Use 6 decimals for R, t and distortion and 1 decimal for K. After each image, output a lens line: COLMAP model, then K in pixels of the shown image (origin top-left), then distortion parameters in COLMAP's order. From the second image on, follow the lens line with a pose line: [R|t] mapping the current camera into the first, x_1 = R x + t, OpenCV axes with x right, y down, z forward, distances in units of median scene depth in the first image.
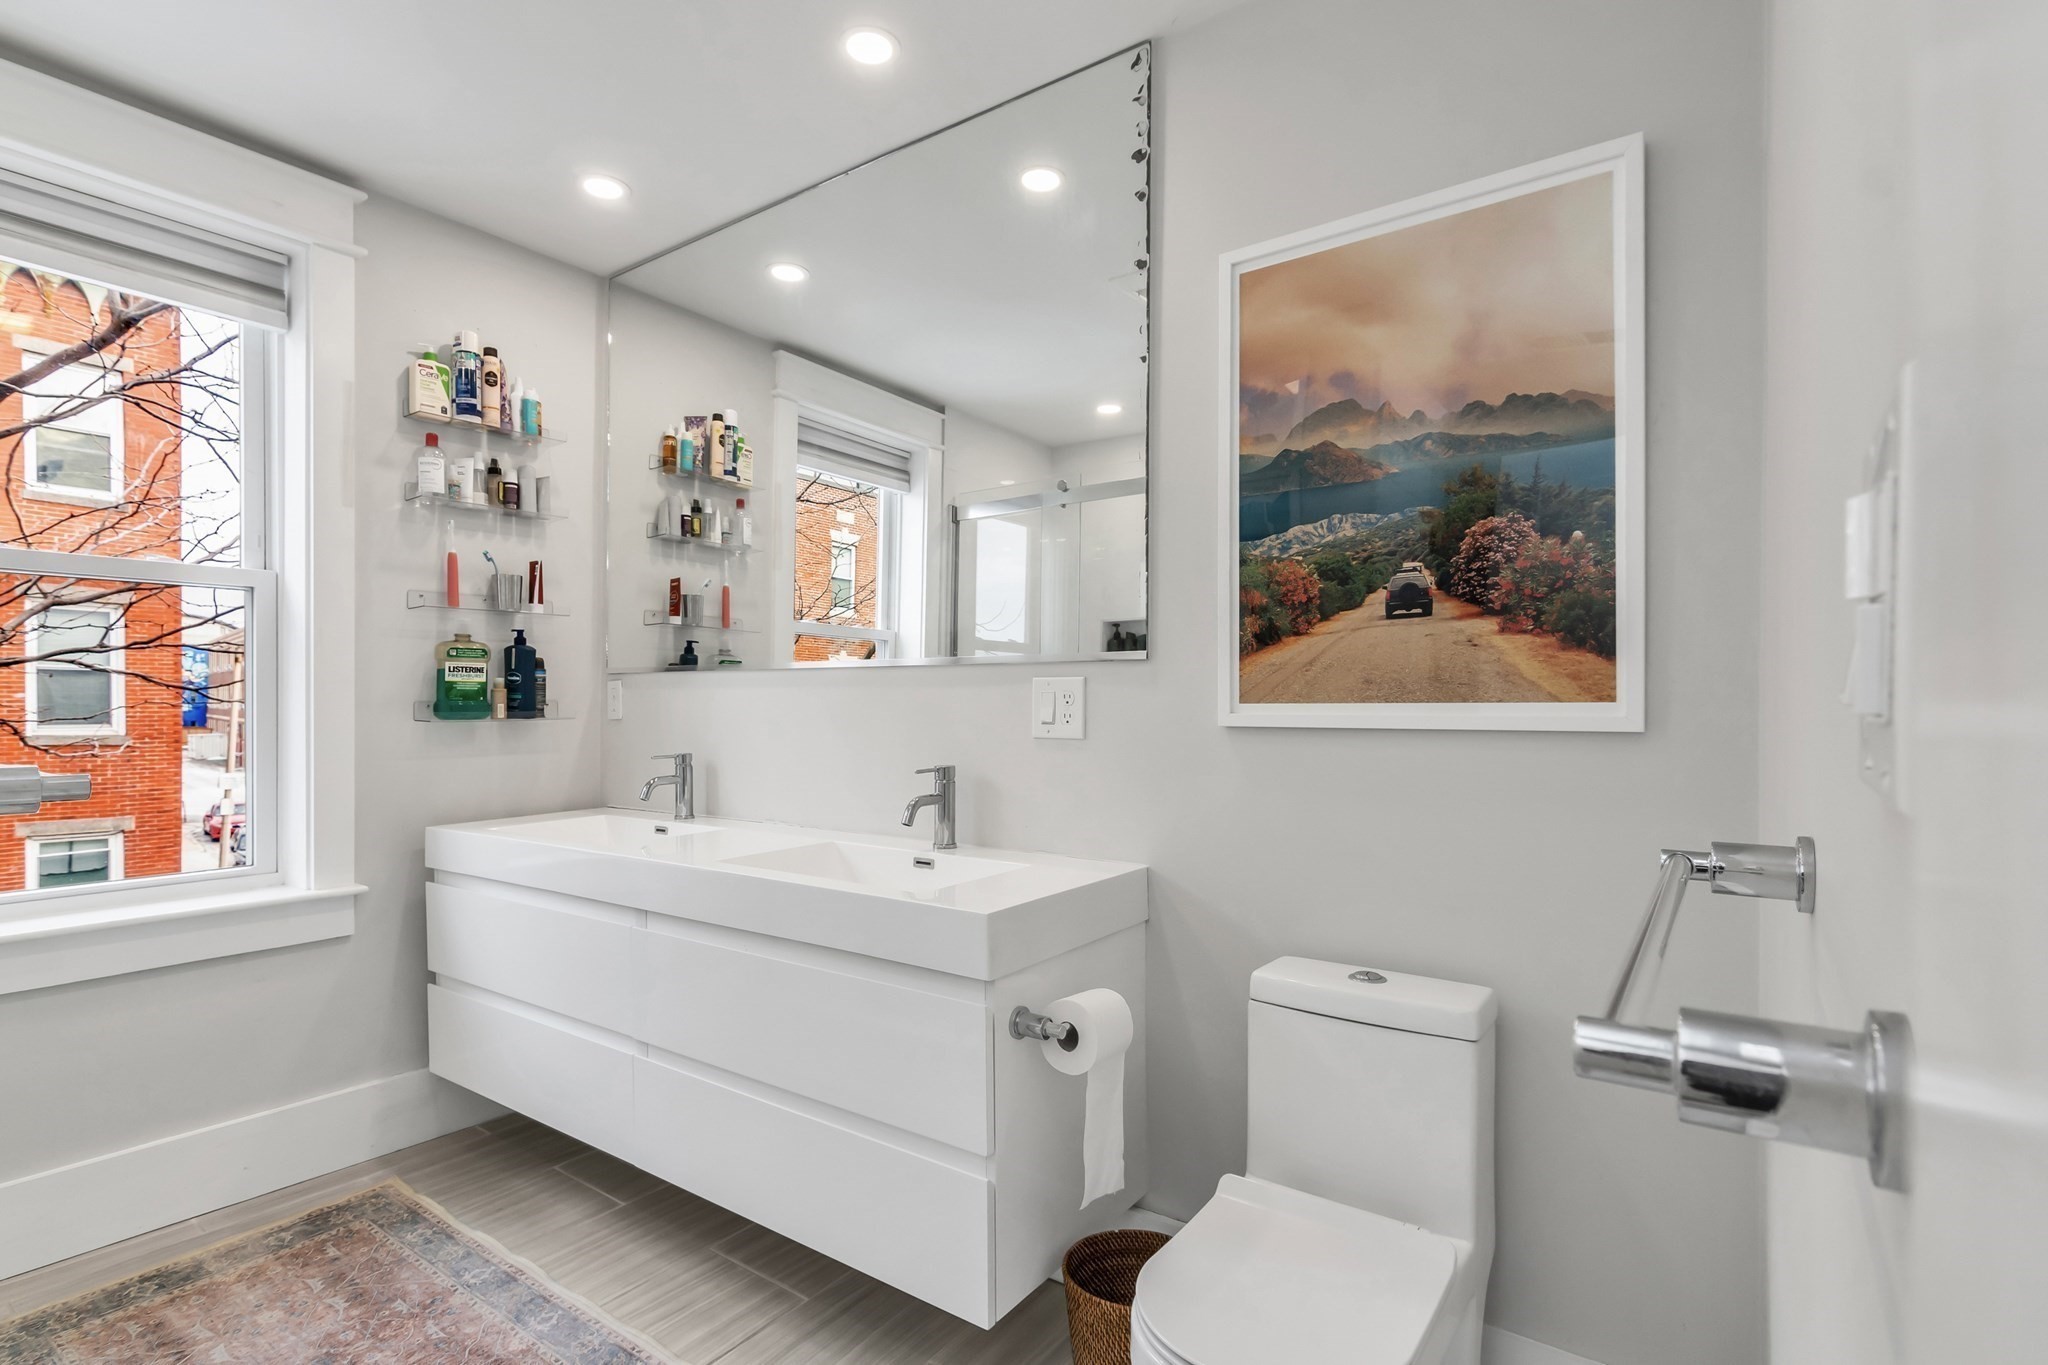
lens RADIAL K [[993.9, 0, 1011.7], [0, 993.9, 696.4], [0, 0, 1]] dist [0.001465, 0.000914]
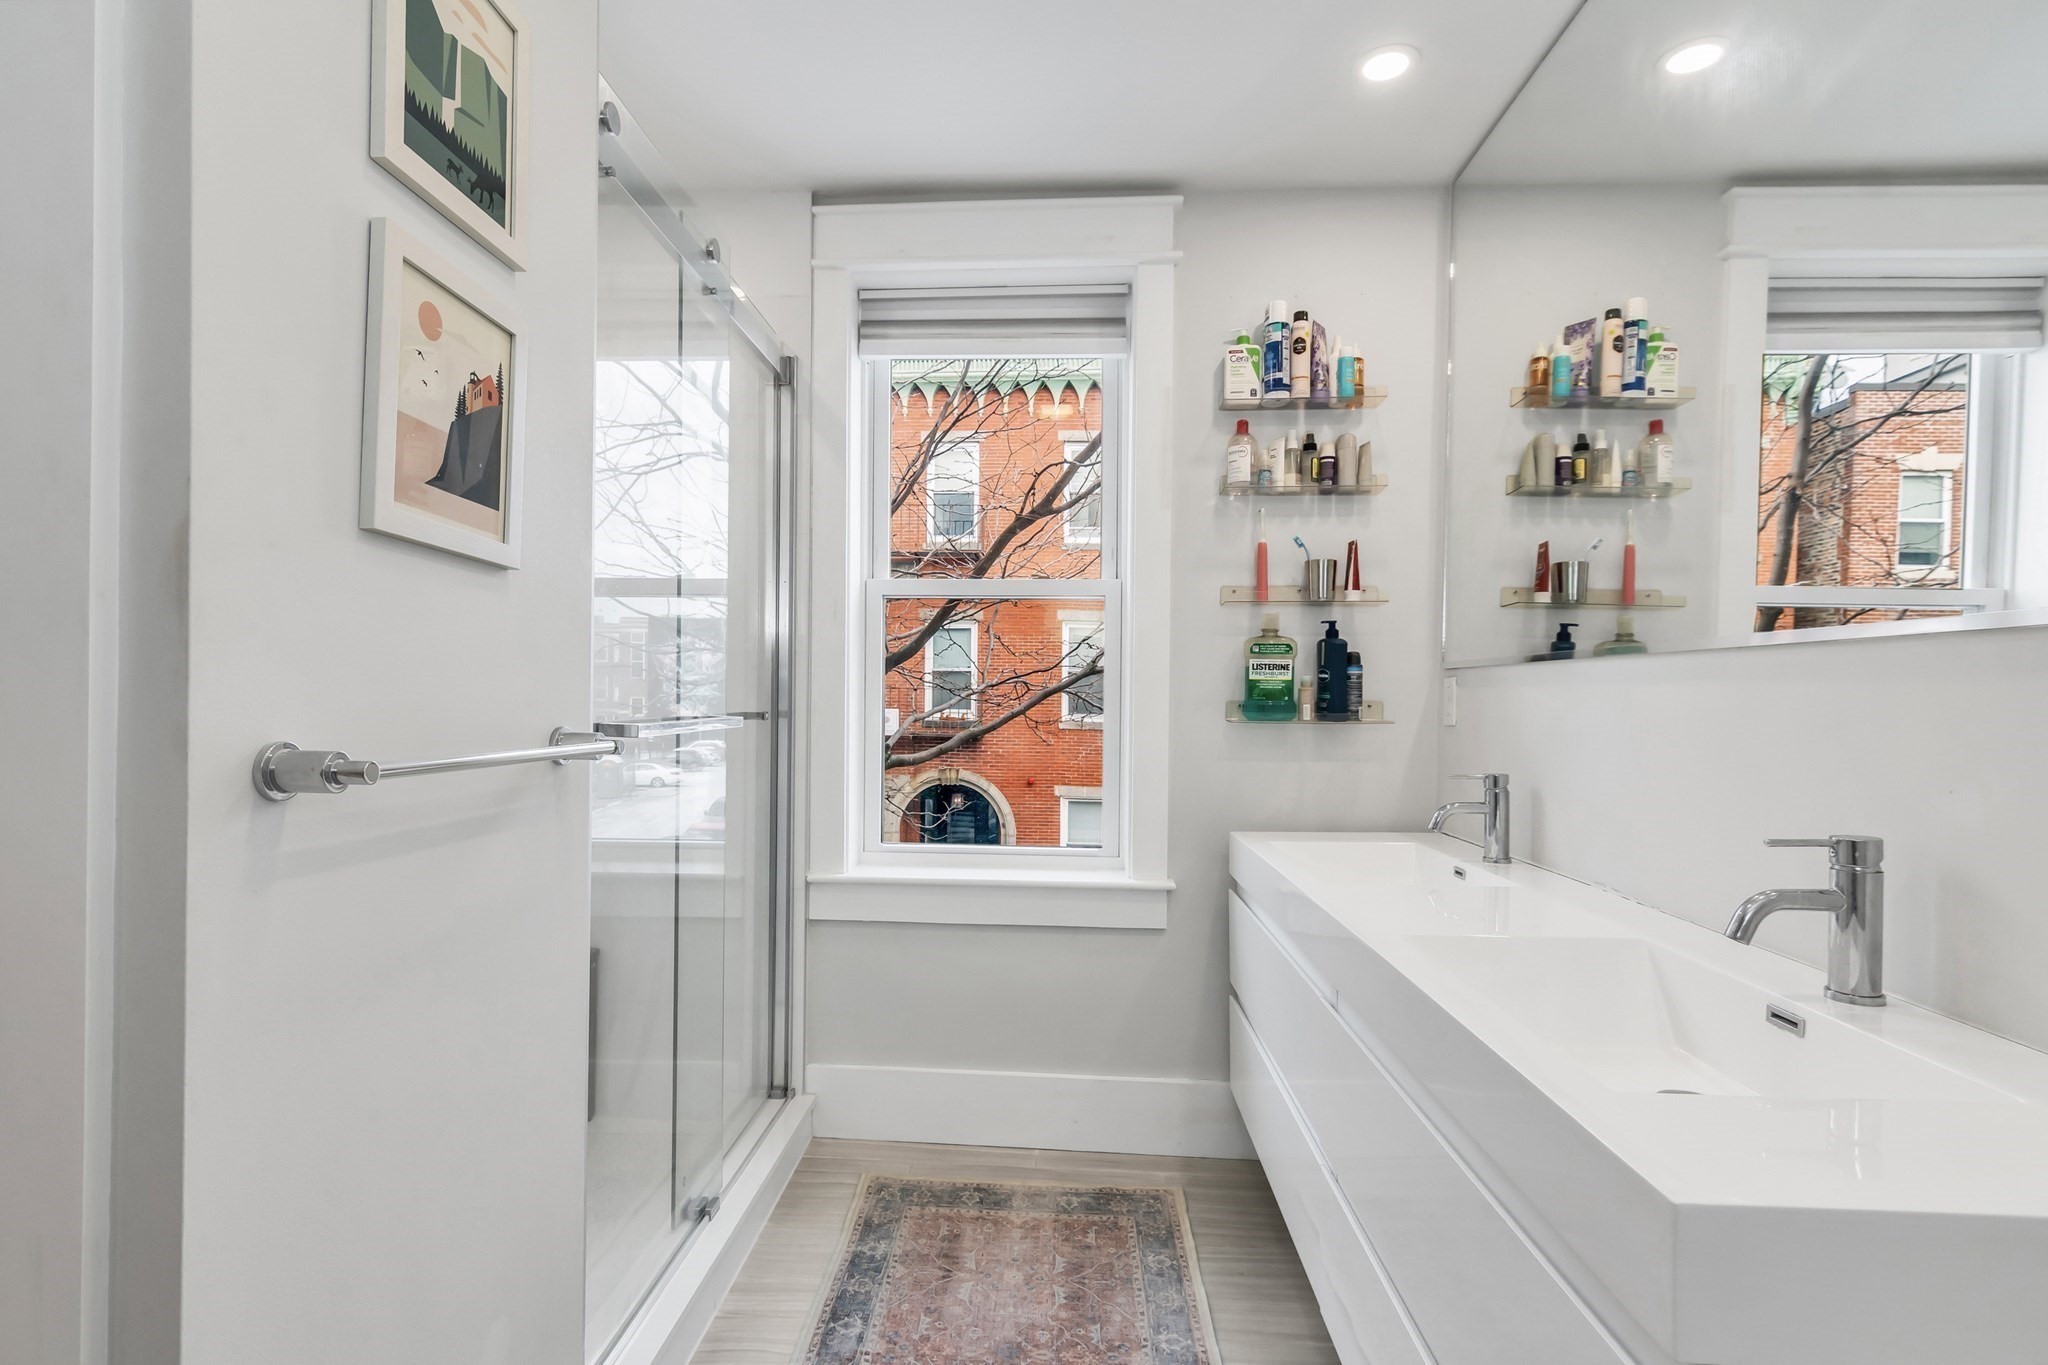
lens RADIAL K [[993.9, 0, 1011.7], [0, 993.9, 696.4], [0, 0, 1]] dist [0.001465, 0.000914]
pose [[0.536110, 0.005616, -0.844129, 0.102100], [-0.007447, 0.999970, 0.001923, 0.000615], [0.844115, 0.005256, 0.536136, 0.293739]]
